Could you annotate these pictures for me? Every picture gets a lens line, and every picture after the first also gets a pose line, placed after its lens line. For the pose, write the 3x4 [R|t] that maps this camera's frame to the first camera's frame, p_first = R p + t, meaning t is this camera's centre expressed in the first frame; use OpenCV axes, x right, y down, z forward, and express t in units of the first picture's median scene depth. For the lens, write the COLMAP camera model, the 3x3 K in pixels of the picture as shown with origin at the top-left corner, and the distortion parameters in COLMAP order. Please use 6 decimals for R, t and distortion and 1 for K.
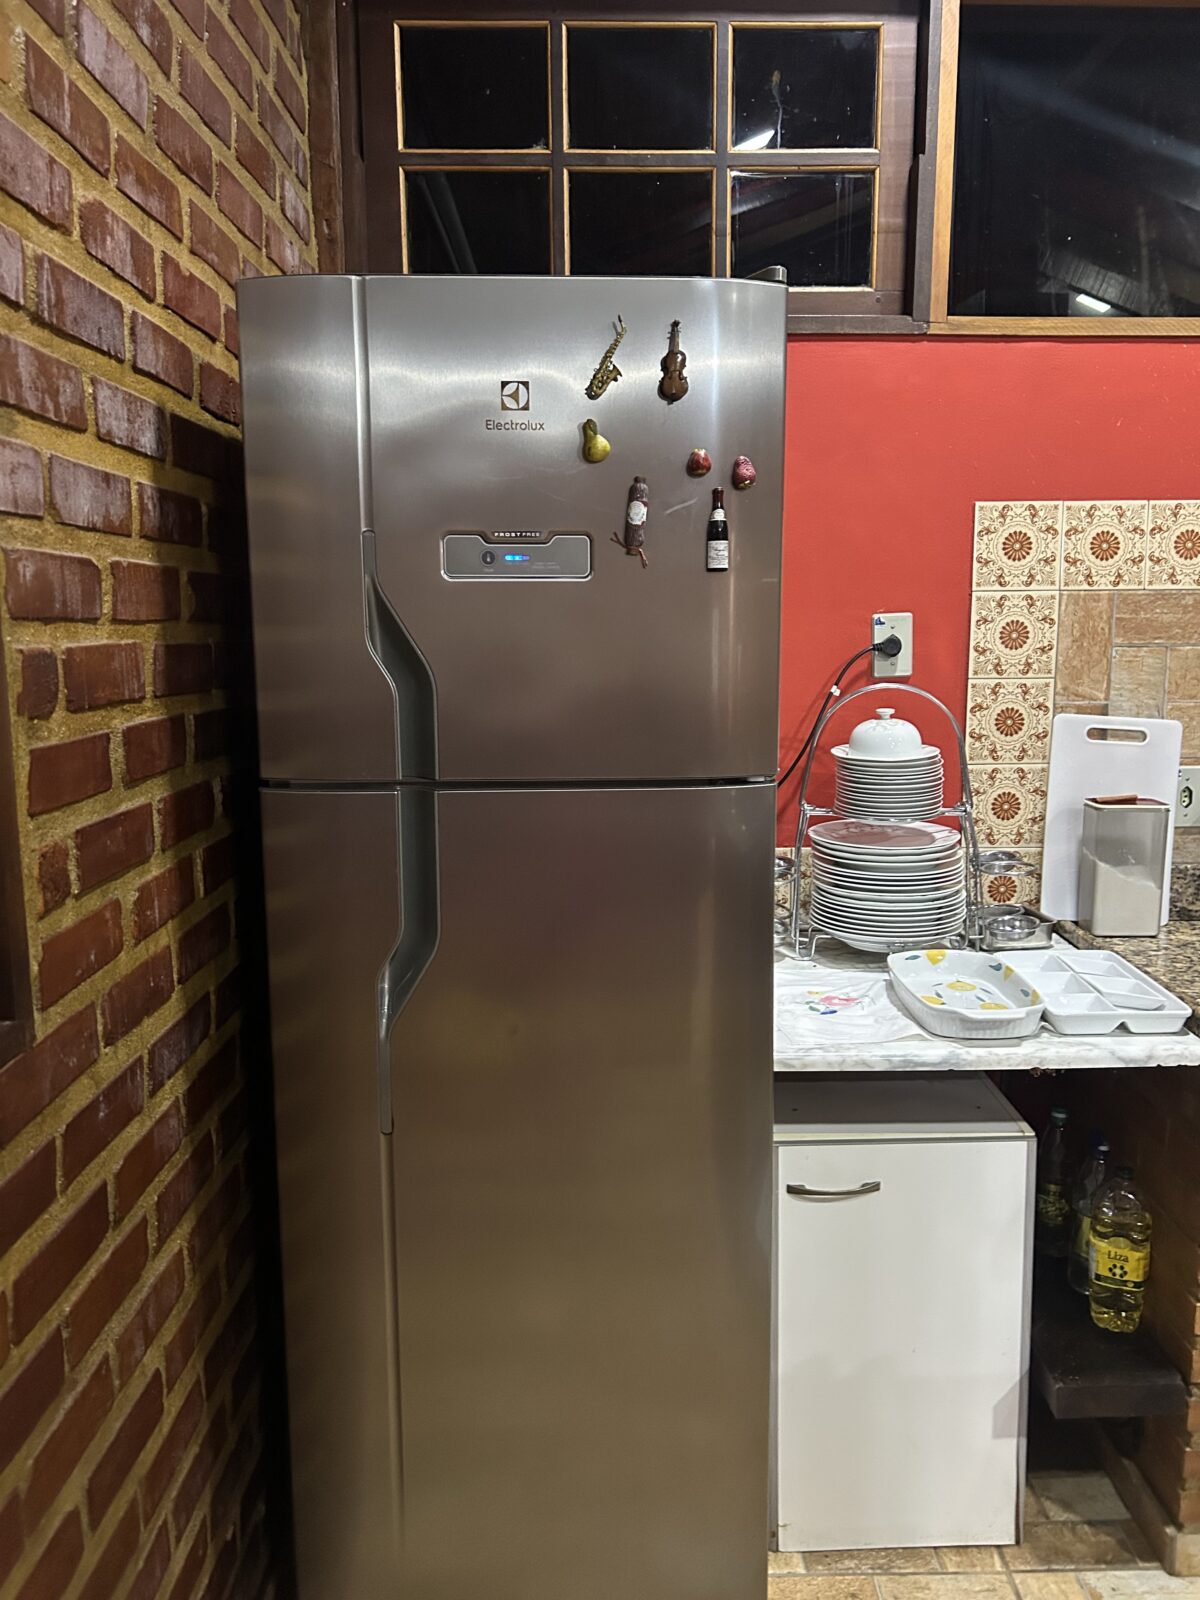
lens RADIAL K [[1192.7, 0, 604.8], [0, 1192.7, 795.4], [0, 0, 1]] dist [0.013700, 0.003031]
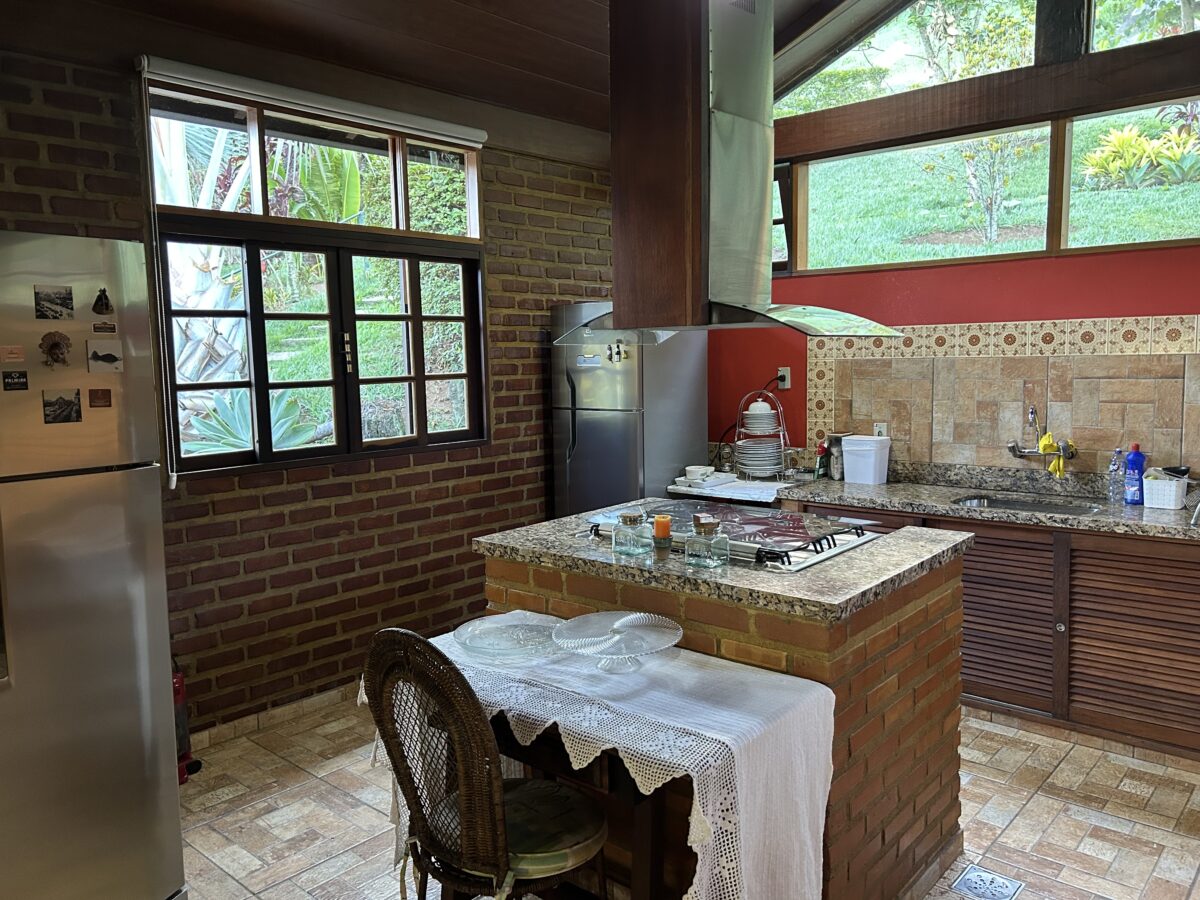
lens RADIAL K [[894.5, 0, 599.4], [0, 894.5, 450.4], [0, 0, 1]] dist [0.013700, 0.003031]
pose [[0.747576, 0.062159, -0.661261, 1.391195], [-0.080557, 0.996747, 0.002623, 0.085926], [0.659273, 0.051308, 0.750151, -0.971448]]
